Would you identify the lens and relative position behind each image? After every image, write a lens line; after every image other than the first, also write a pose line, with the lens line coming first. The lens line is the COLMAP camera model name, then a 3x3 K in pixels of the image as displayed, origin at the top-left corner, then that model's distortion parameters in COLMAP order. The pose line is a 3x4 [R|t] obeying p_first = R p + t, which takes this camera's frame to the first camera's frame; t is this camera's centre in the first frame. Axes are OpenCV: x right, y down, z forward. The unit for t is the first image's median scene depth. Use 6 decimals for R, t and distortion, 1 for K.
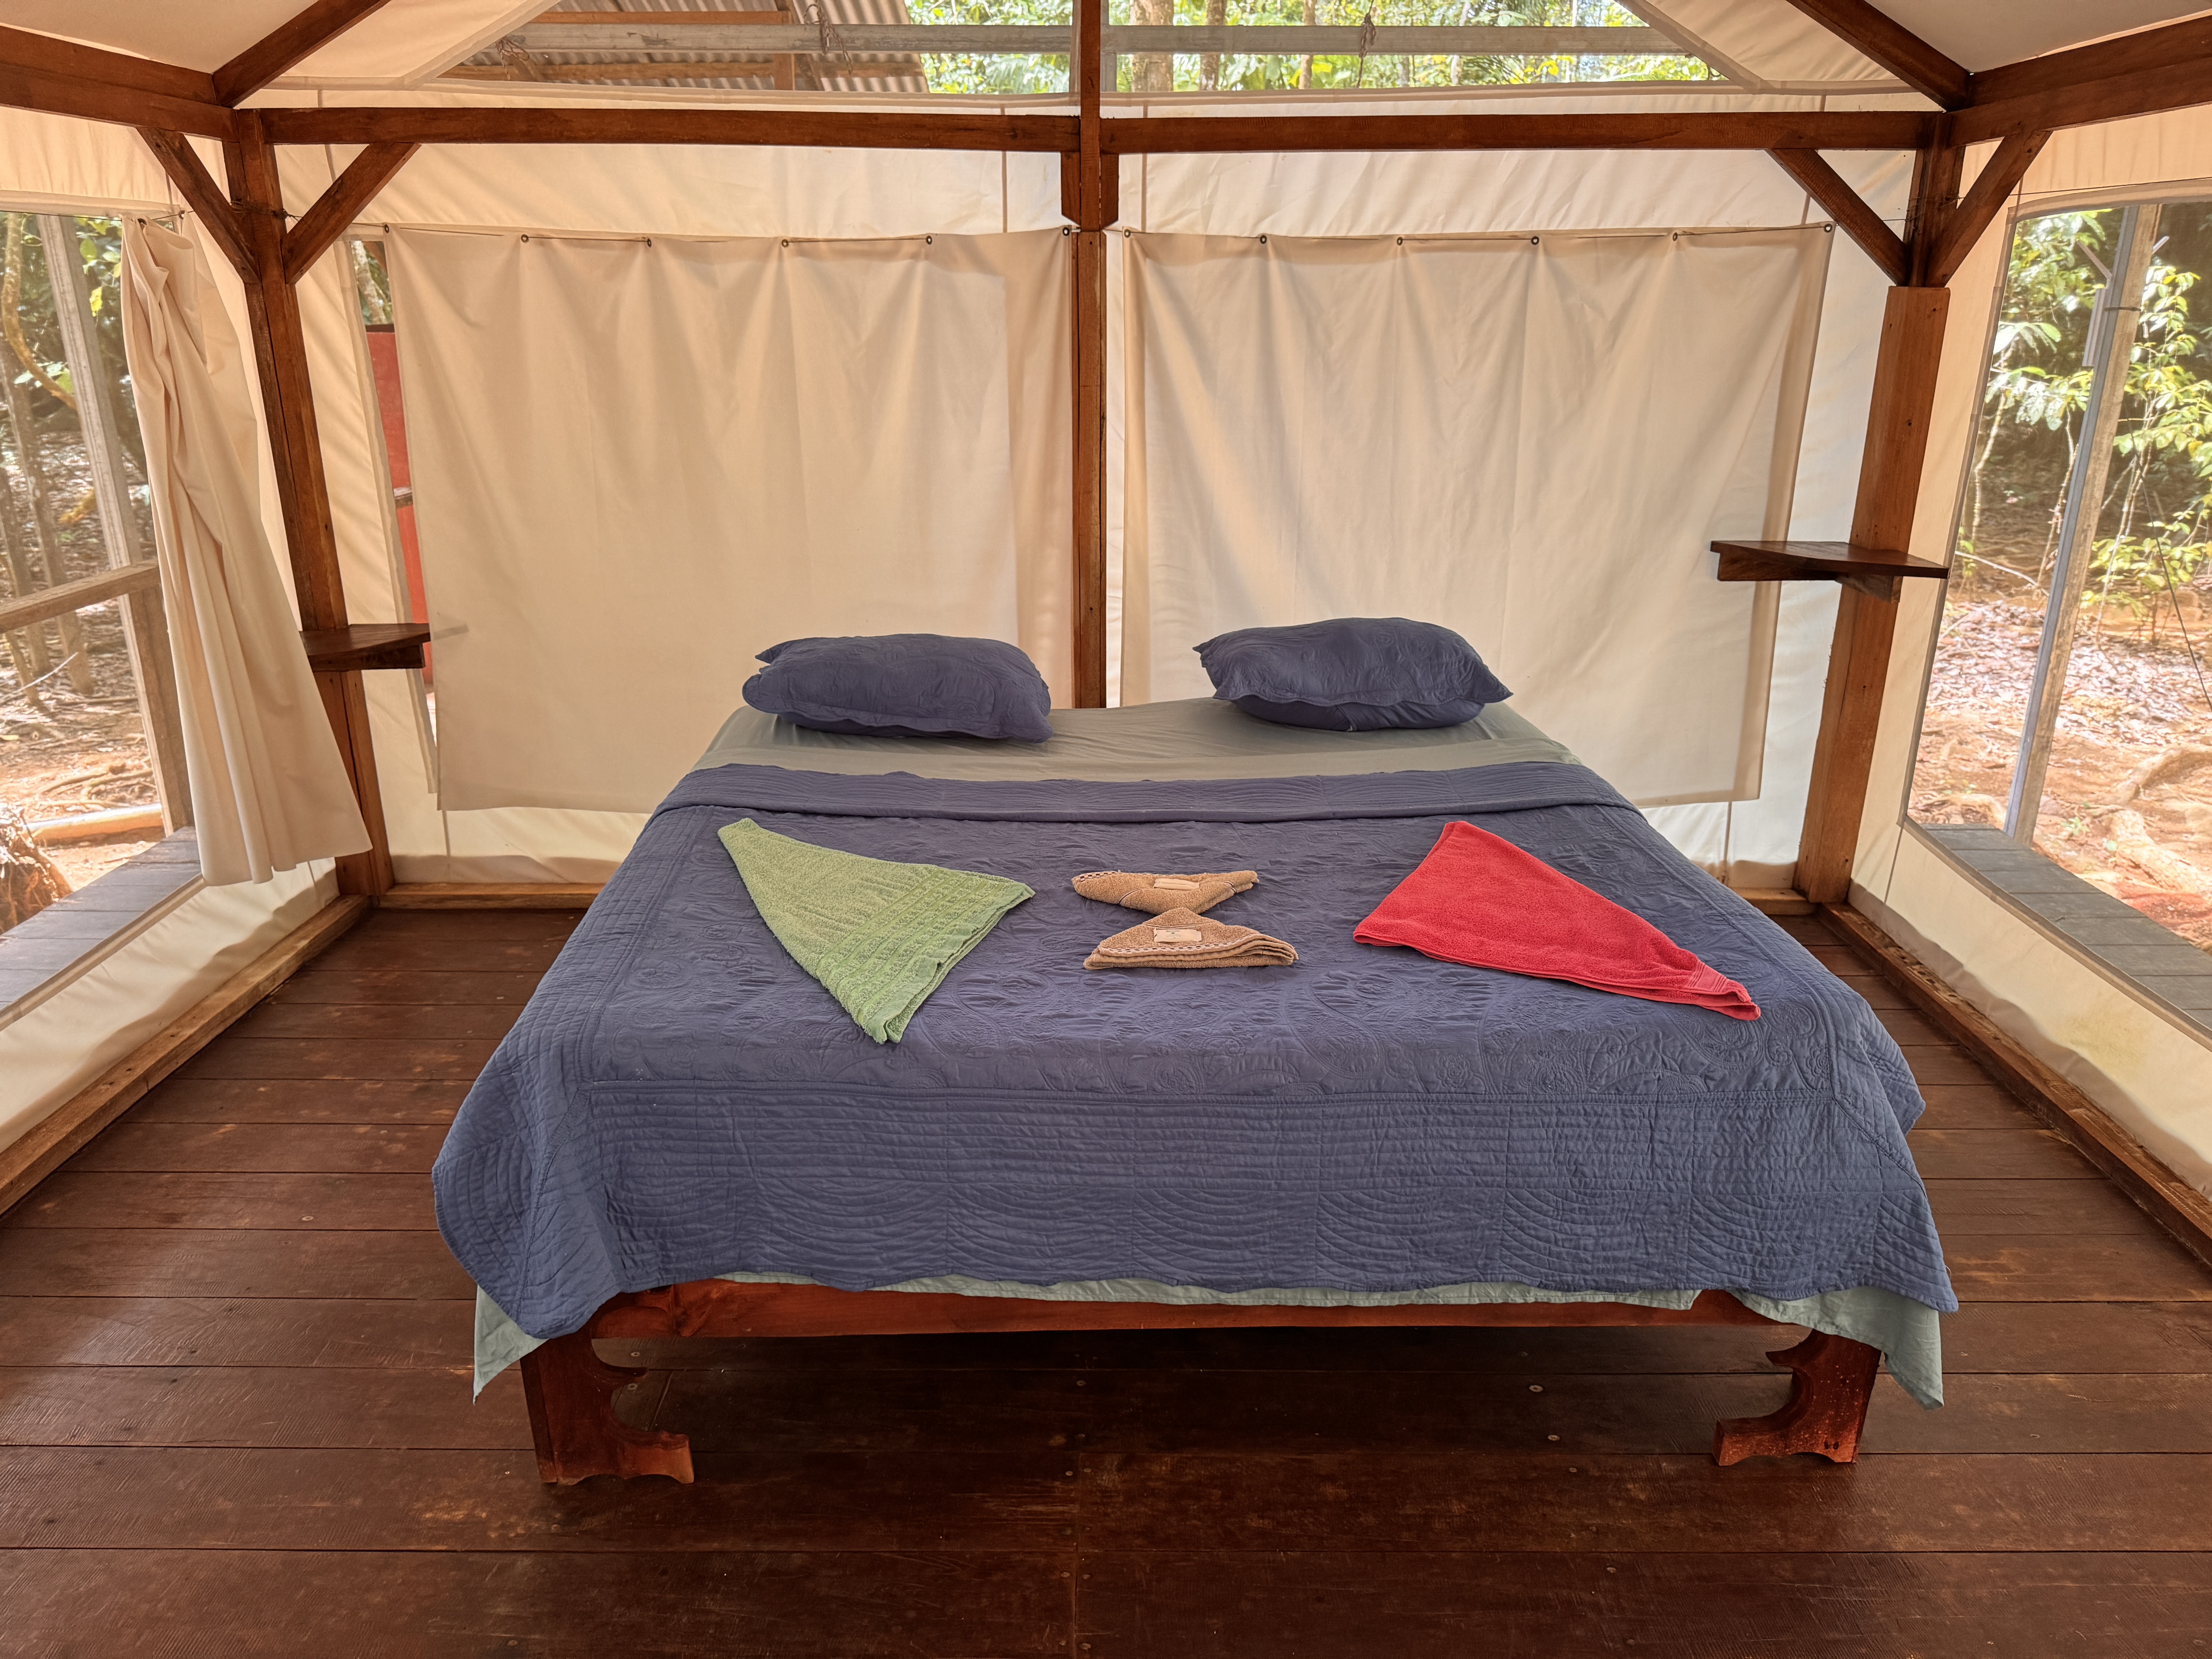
lens RADIAL K [[1587.1, 0, 1106.0], [0, 1587.1, 829.5], [0, 0, 1]] dist [0.136020, -0.222582]
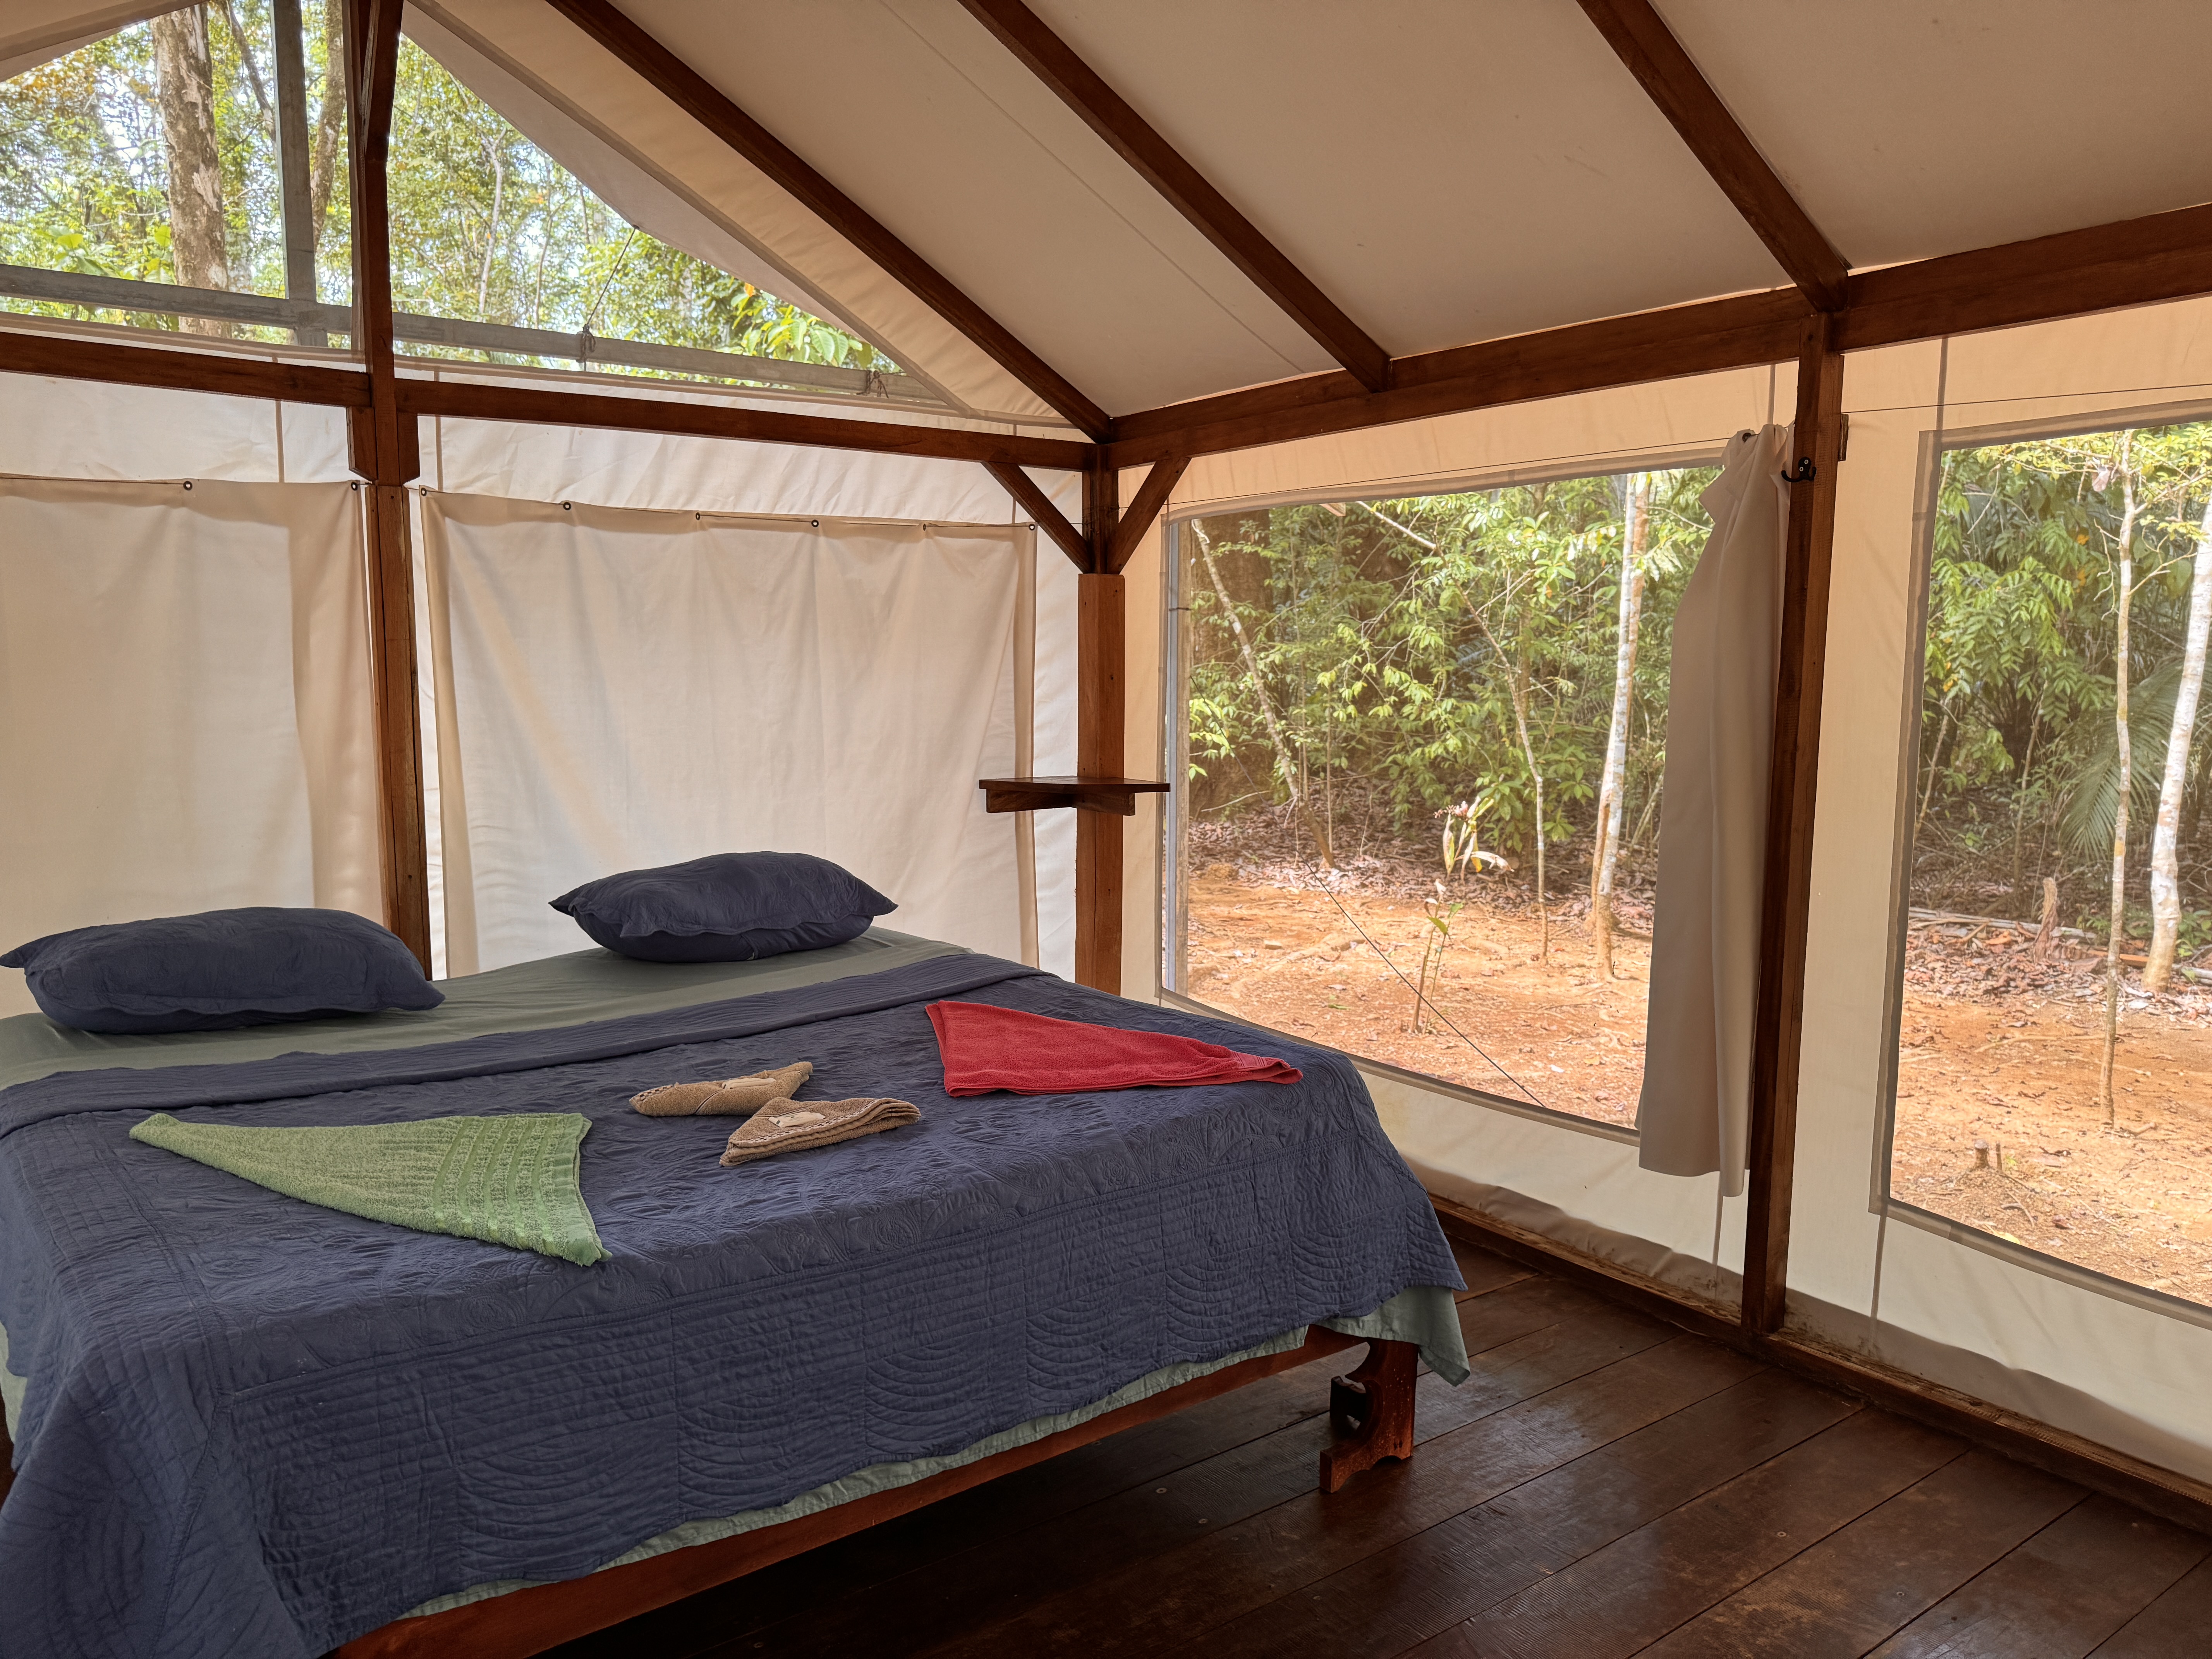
lens RADIAL K [[1587.1, 0, 1106.0], [0, 1587.1, 829.5], [0, 0, 1]] dist [0.136020, -0.222582]
pose [[0.803770, -0.062880, 0.591607, -0.306699], [0.189861, 0.969514, -0.154903, 0.068314], [-0.563831, 0.236830, 0.791205, 0.062879]]
